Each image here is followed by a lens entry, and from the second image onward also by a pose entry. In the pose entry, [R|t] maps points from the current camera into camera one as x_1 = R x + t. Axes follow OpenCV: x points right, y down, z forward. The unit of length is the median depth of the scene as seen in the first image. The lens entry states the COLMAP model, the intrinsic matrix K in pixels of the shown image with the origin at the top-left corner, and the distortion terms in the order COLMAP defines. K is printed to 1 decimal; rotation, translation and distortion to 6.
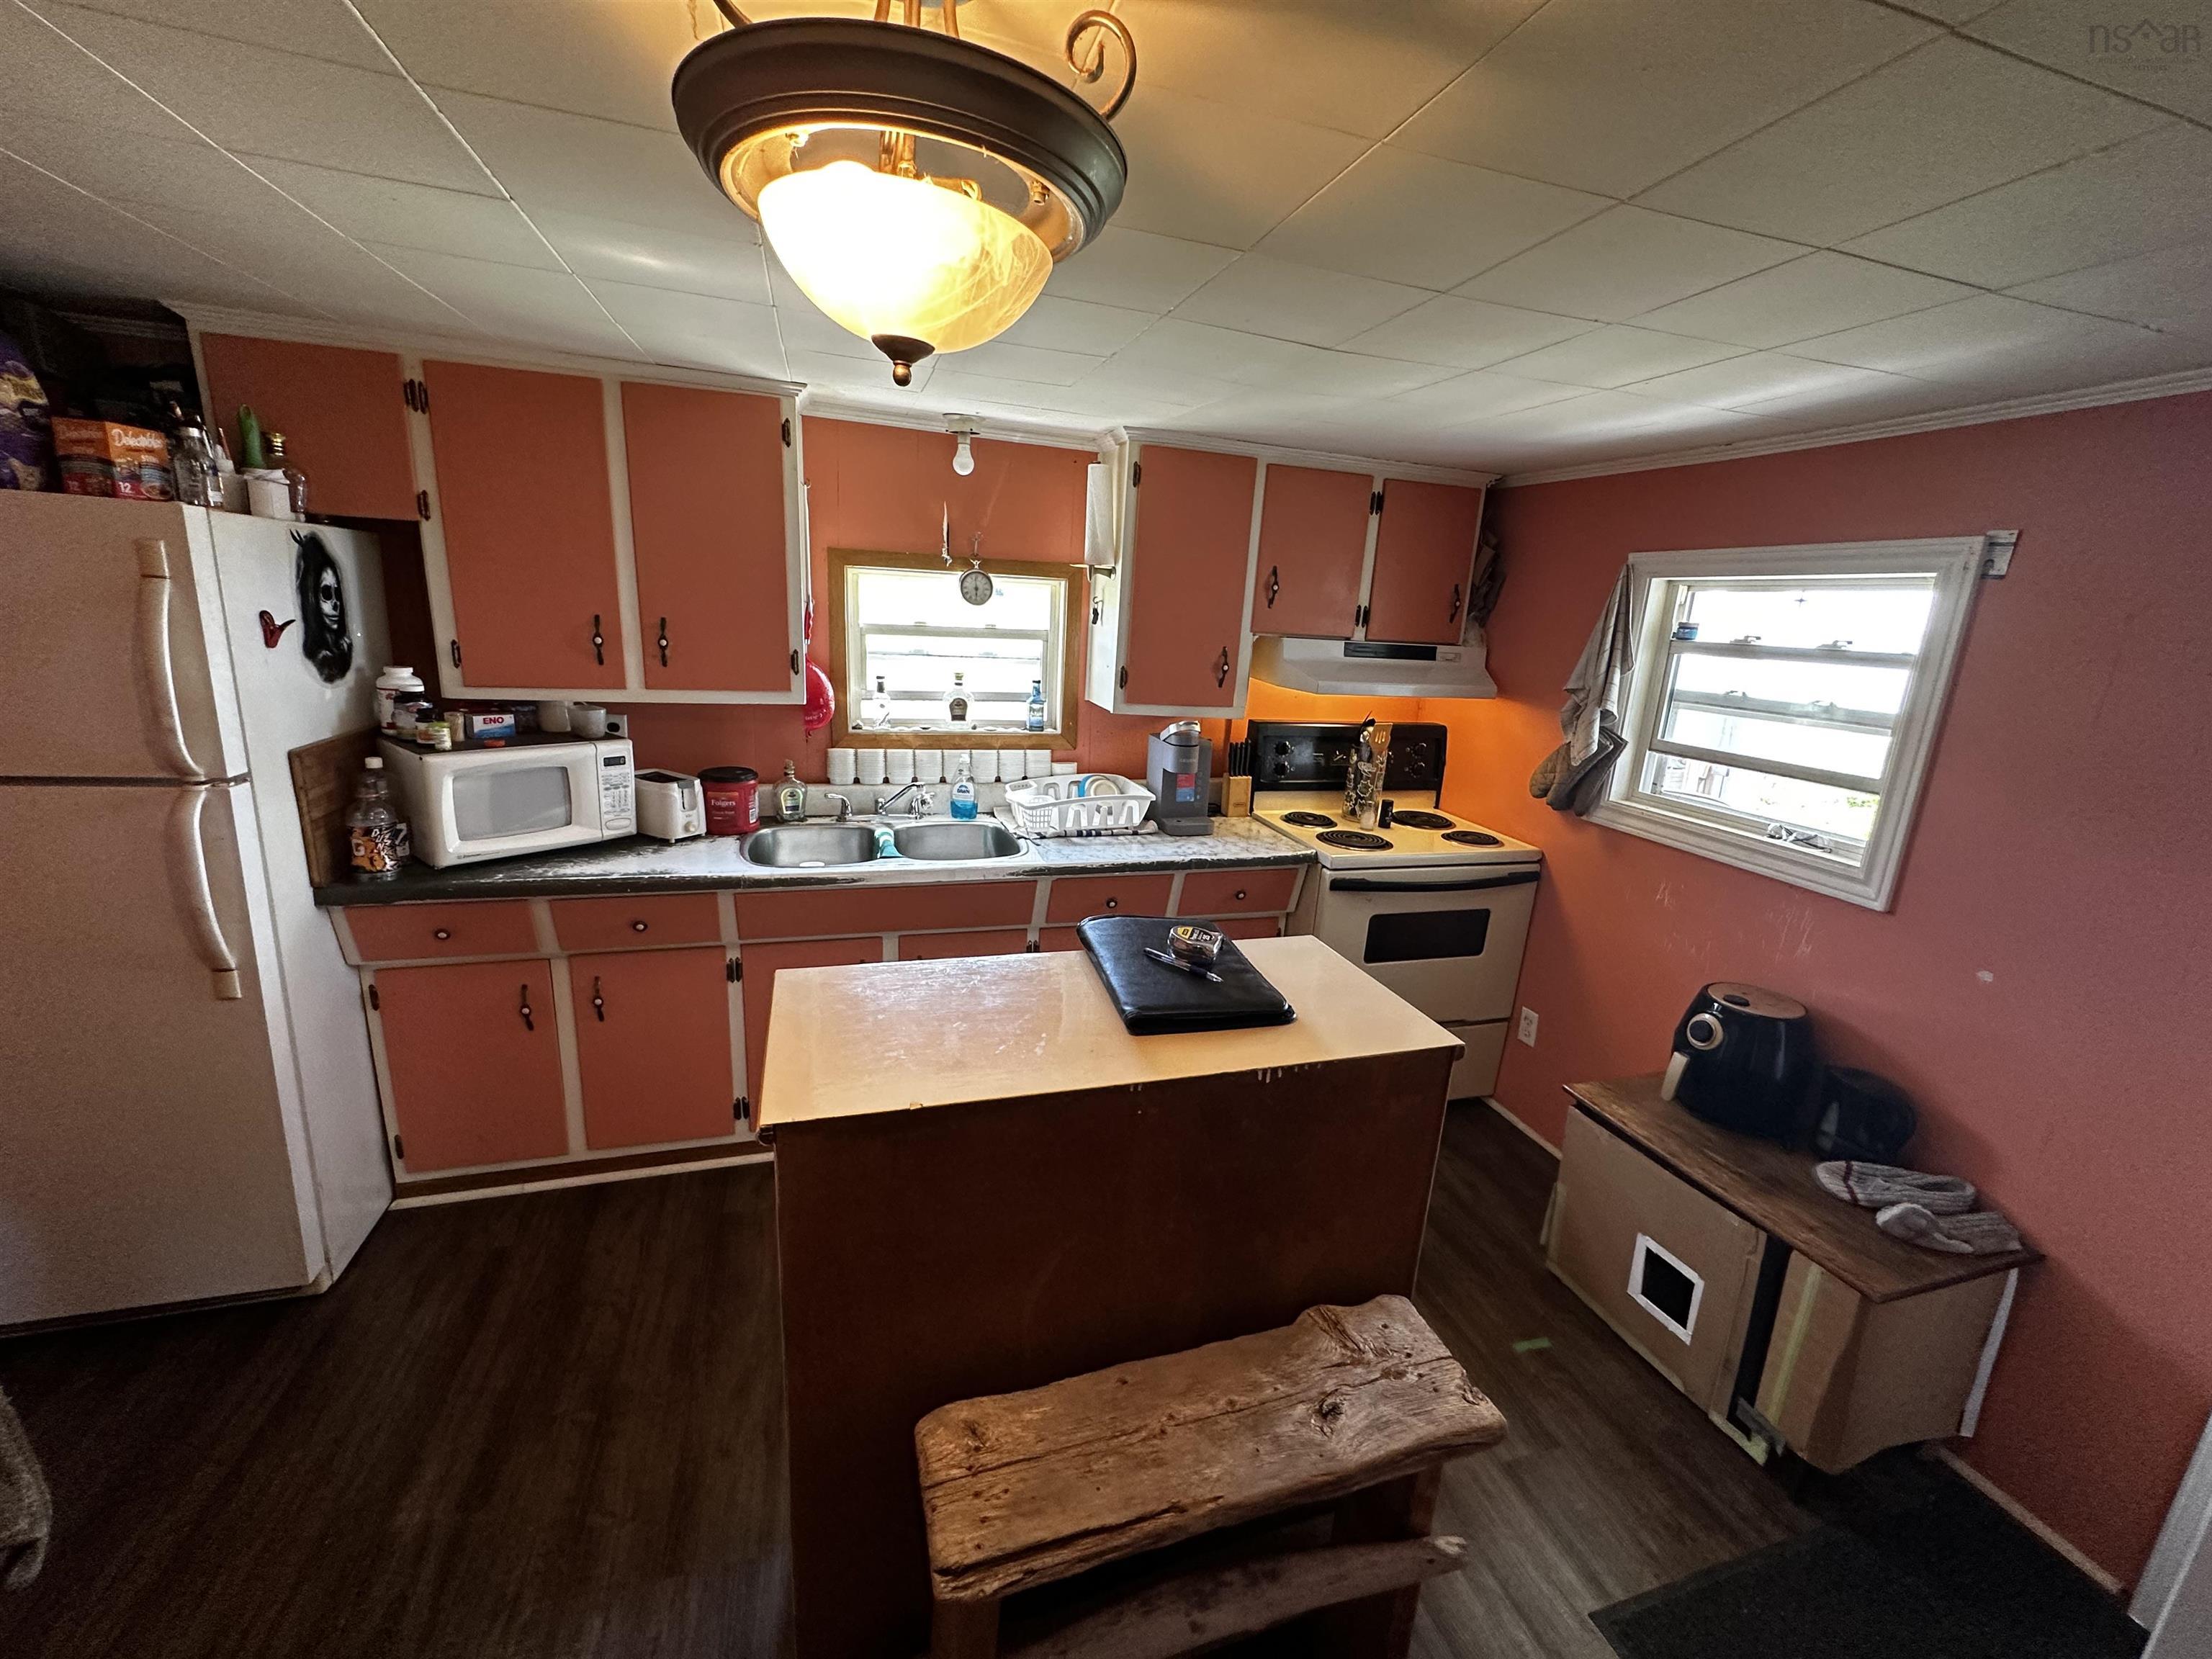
lens RADIAL K [[886.7, 0, 1102.5], [0, 886.7, 827.2], [0, 0, 1]] dist [-0.002959, 0.000855]
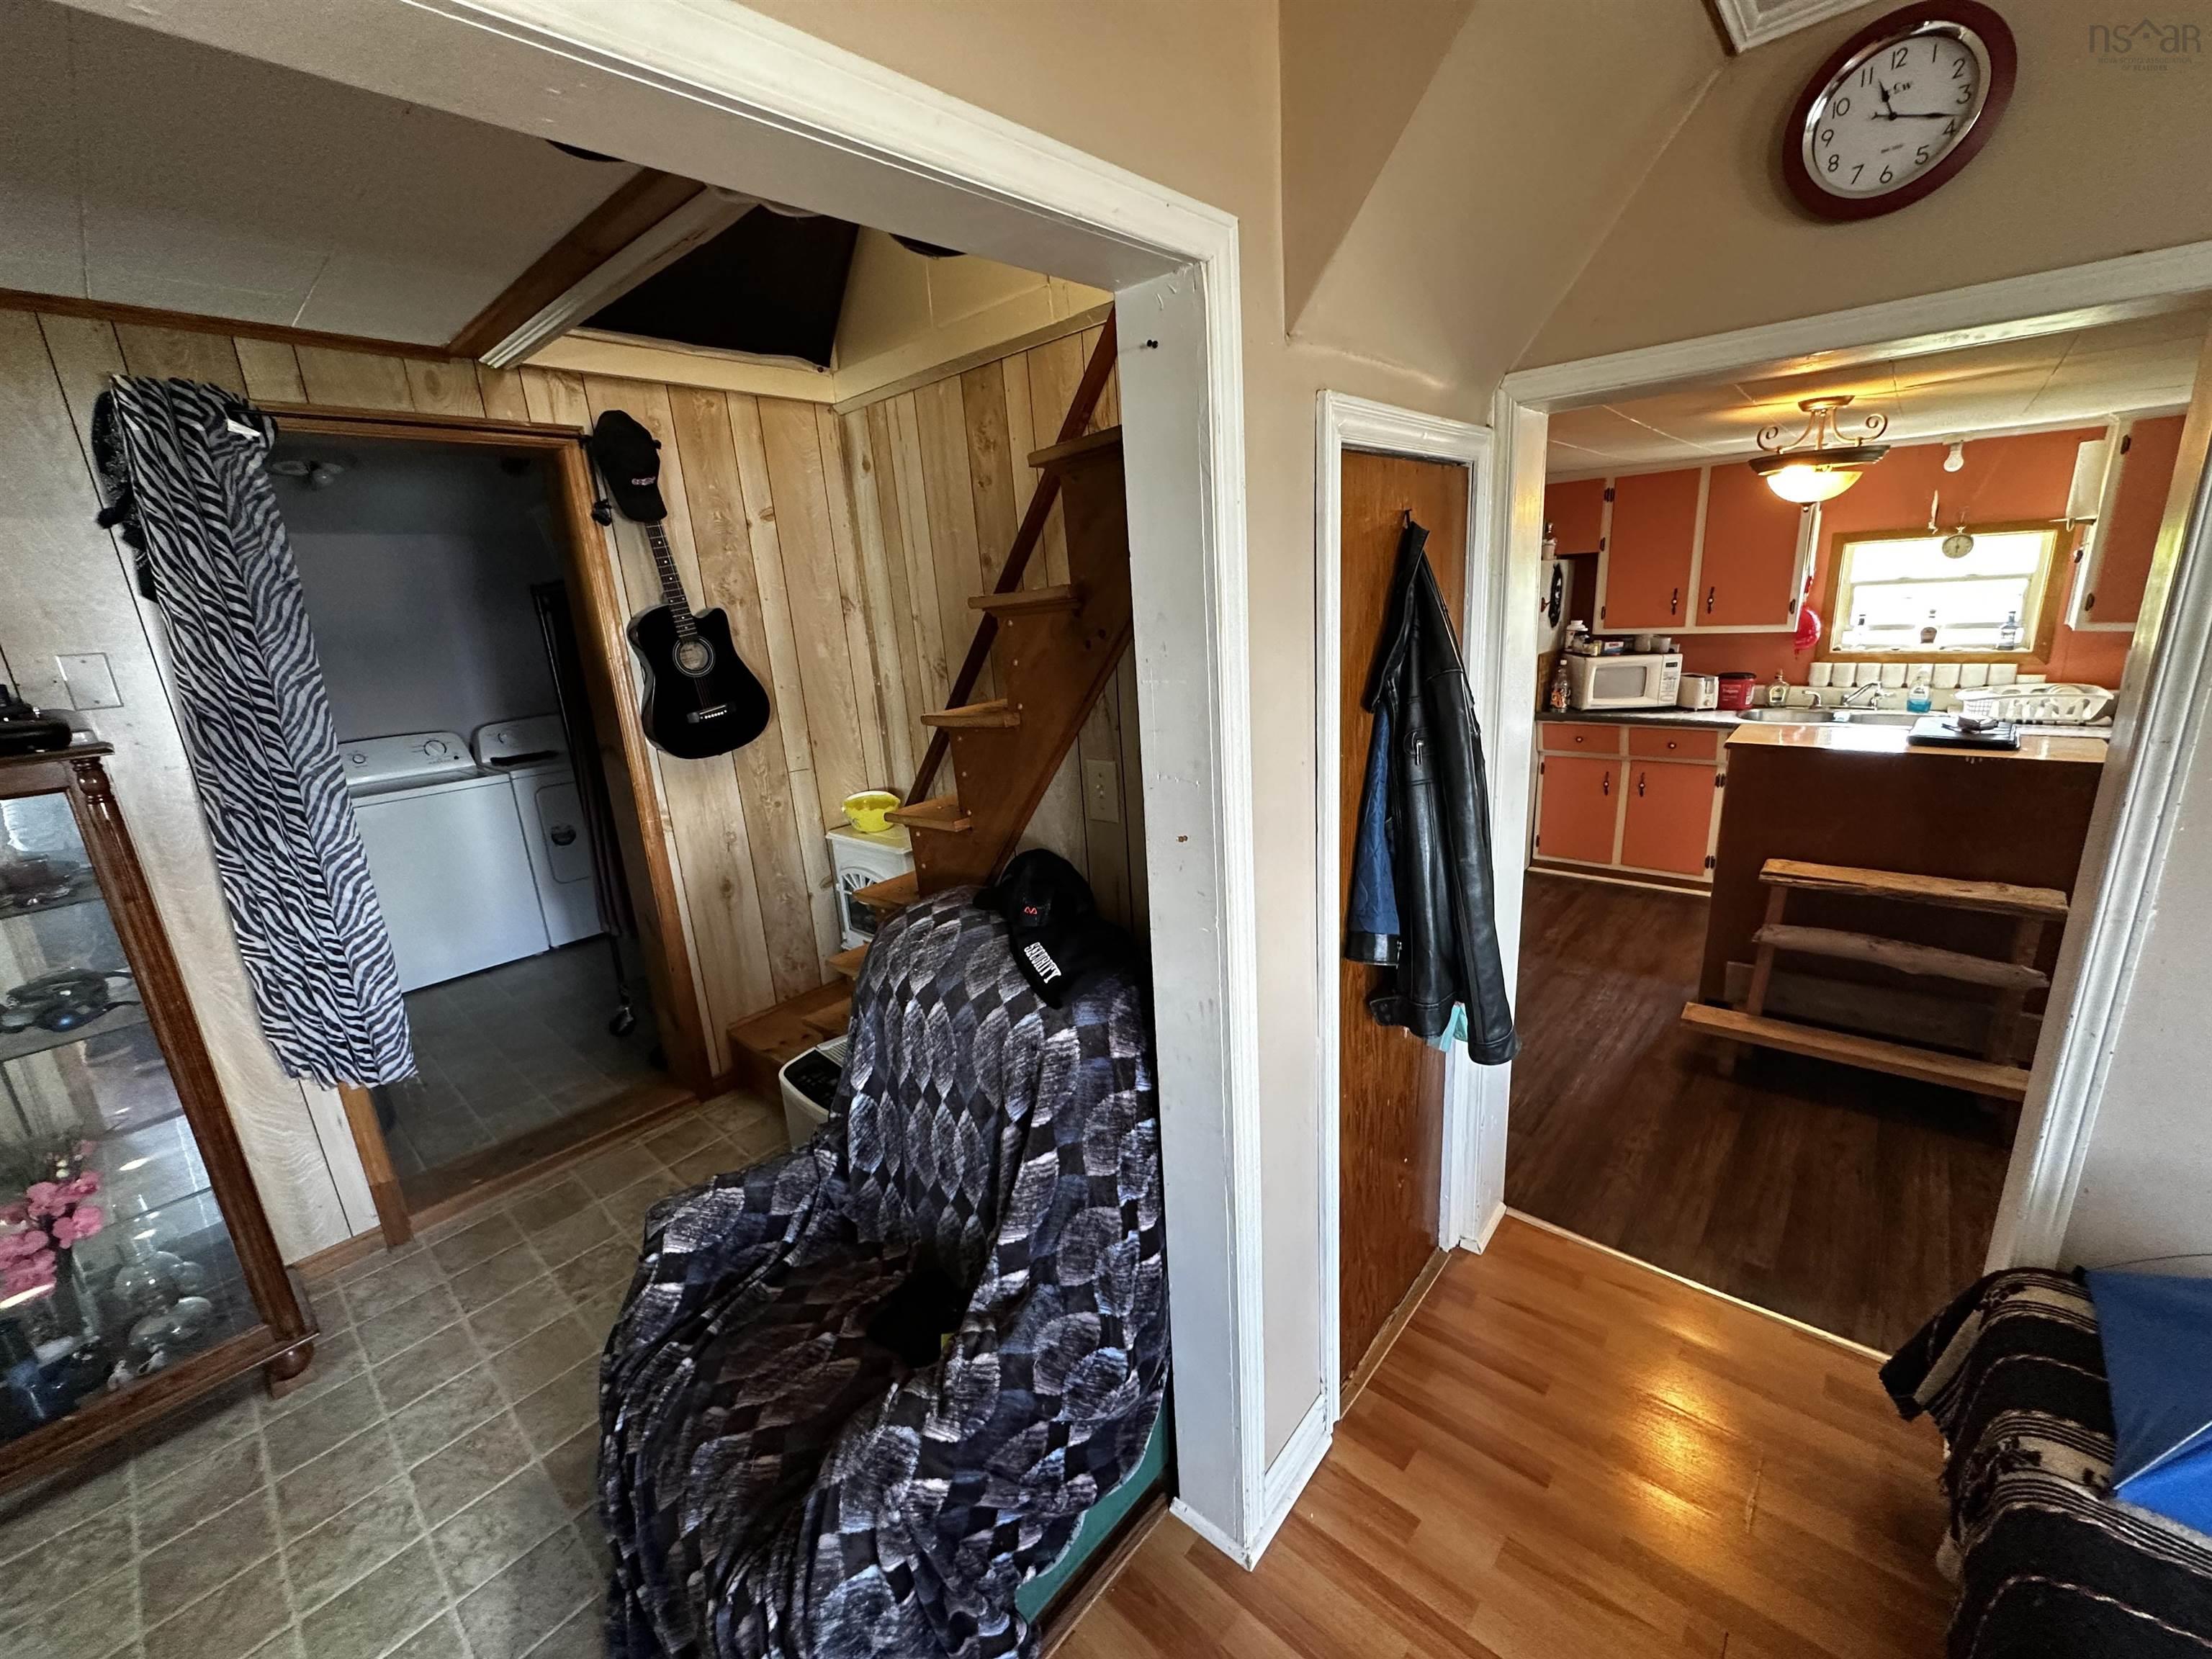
lens RADIAL K [[886.7, 0, 1105.6], [0, 886.7, 834.8], [0, 0, 1]] dist [-0.002959, 0.000855]
pose [[0.520951, 0.142704, -0.841573, 0.215935], [-0.122958, 0.988189, 0.091452, 0.119393], [0.844684, 0.055837, 0.532345, -0.468365]]
